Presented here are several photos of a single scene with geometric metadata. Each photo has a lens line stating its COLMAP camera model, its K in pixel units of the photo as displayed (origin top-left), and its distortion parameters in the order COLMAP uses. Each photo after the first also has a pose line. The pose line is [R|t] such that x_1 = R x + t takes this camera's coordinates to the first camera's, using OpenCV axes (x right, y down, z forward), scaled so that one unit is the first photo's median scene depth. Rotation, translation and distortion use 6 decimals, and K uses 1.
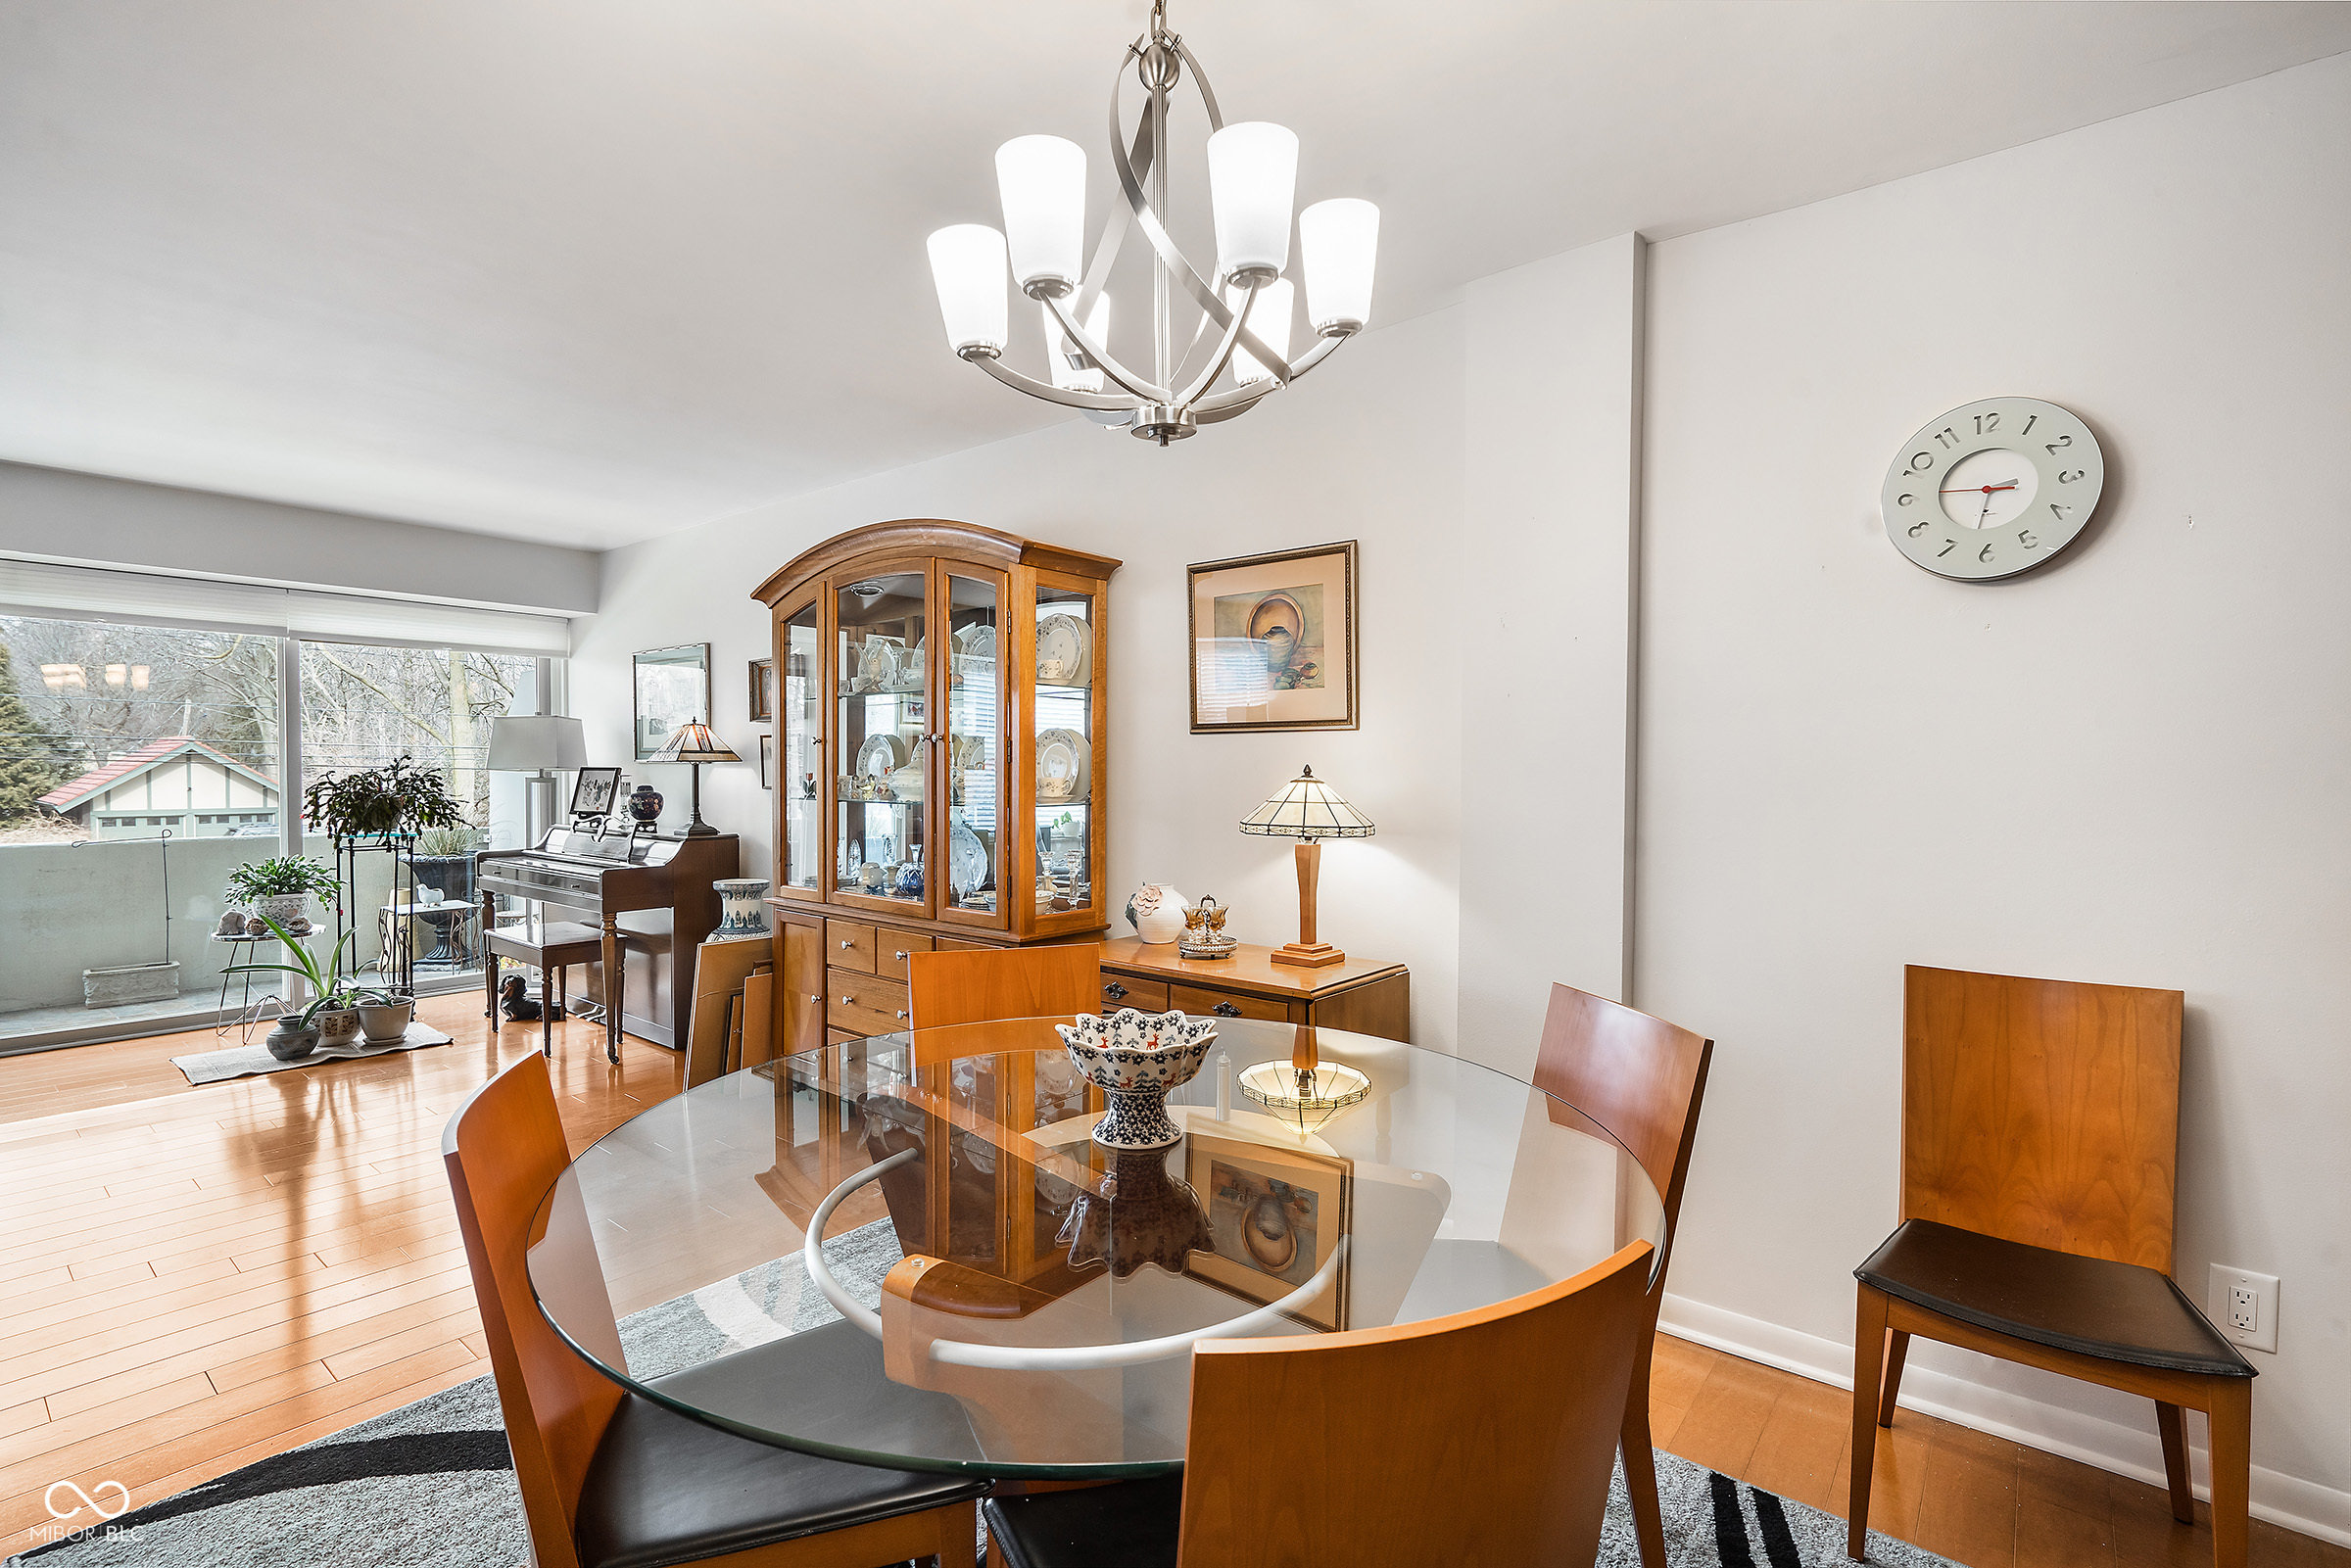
lens RADIAL K [[1065.9, 0, 1186.4], [0, 1065.9, 793.4], [0, 0, 1]] dist [-0.007769, 0.003204]
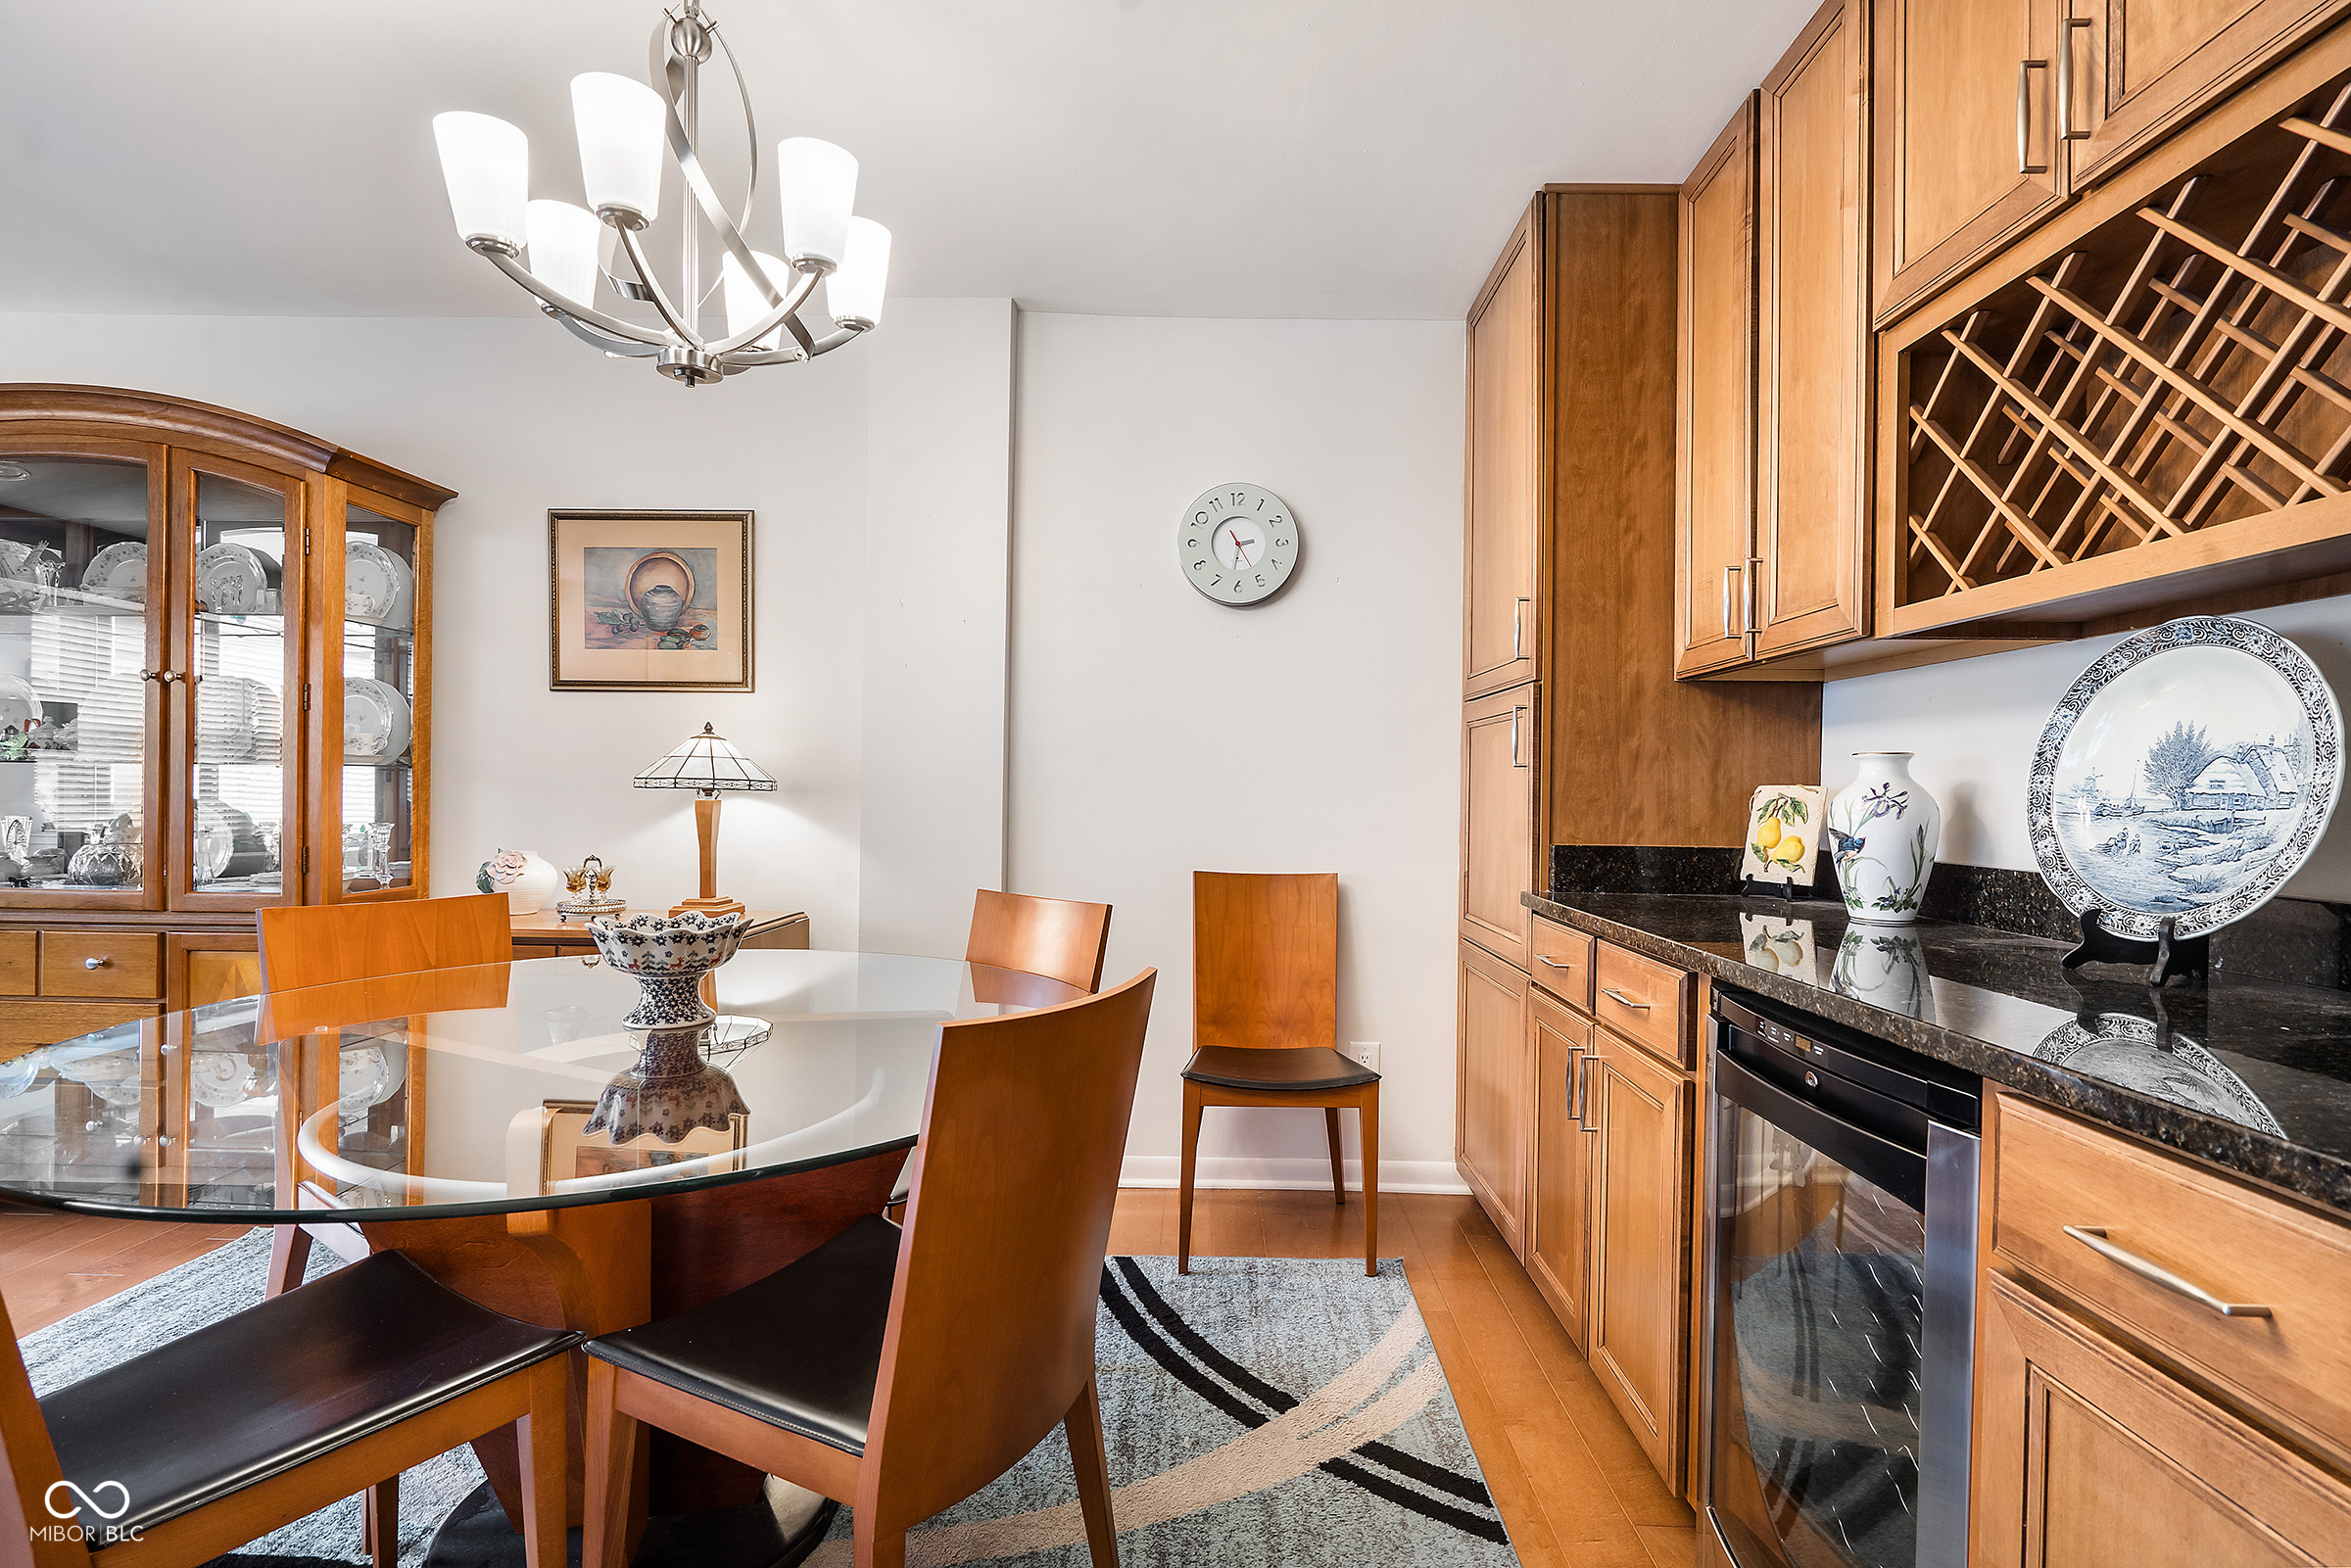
lens RADIAL K [[1065.9, 0, 1186.4], [0, 1065.9, 793.4], [0, 0, 1]] dist [-0.007769, 0.003204]
pose [[0.789100, 0.002734, 0.614259, -0.159333], [0.004262, 0.999942, -0.009925, 0.056507], [-0.614250, 0.010450, 0.789042, -0.089892]]
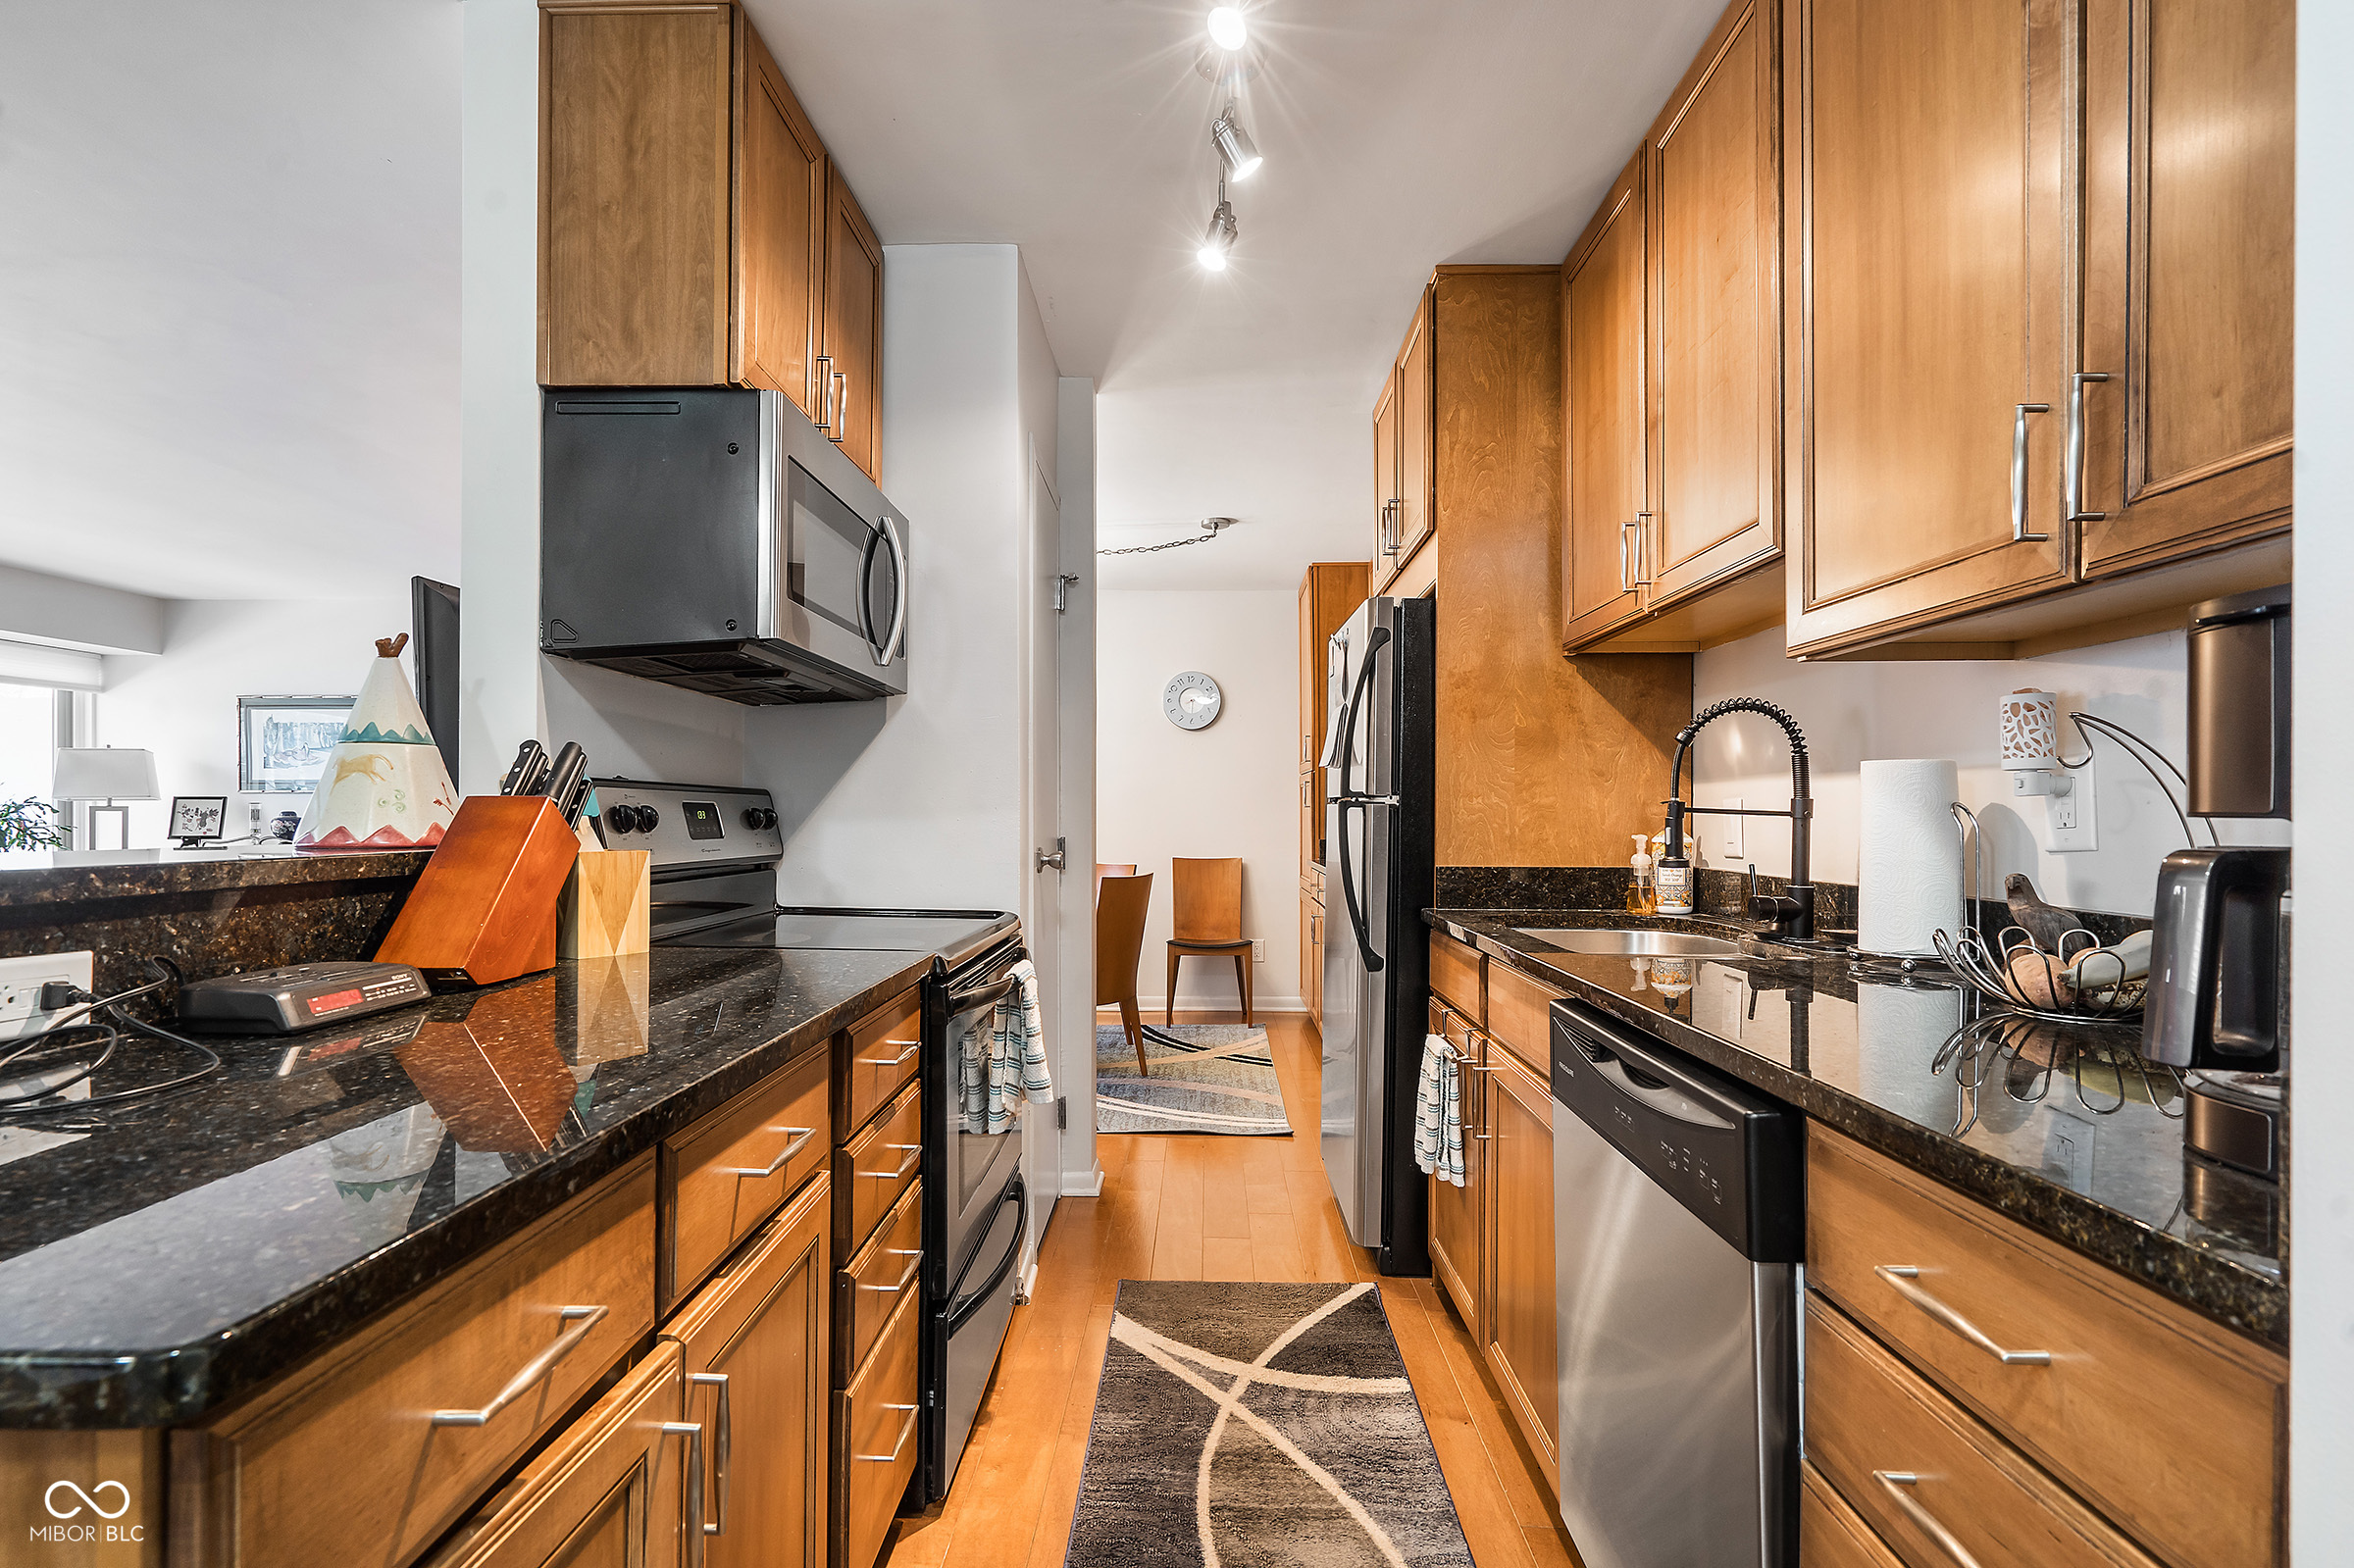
lens RADIAL K [[1085.8, 0, 1177.6], [0, 1085.8, 816.2], [0, 0, 1]] dist [0.000904, 0.000471]
pose [[0.795723, -0.007879, 0.605610, -0.902752], [0.020535, 0.999691, -0.013976, 0.069778], [-0.605313, 0.023557, 0.795639, -1.120071]]
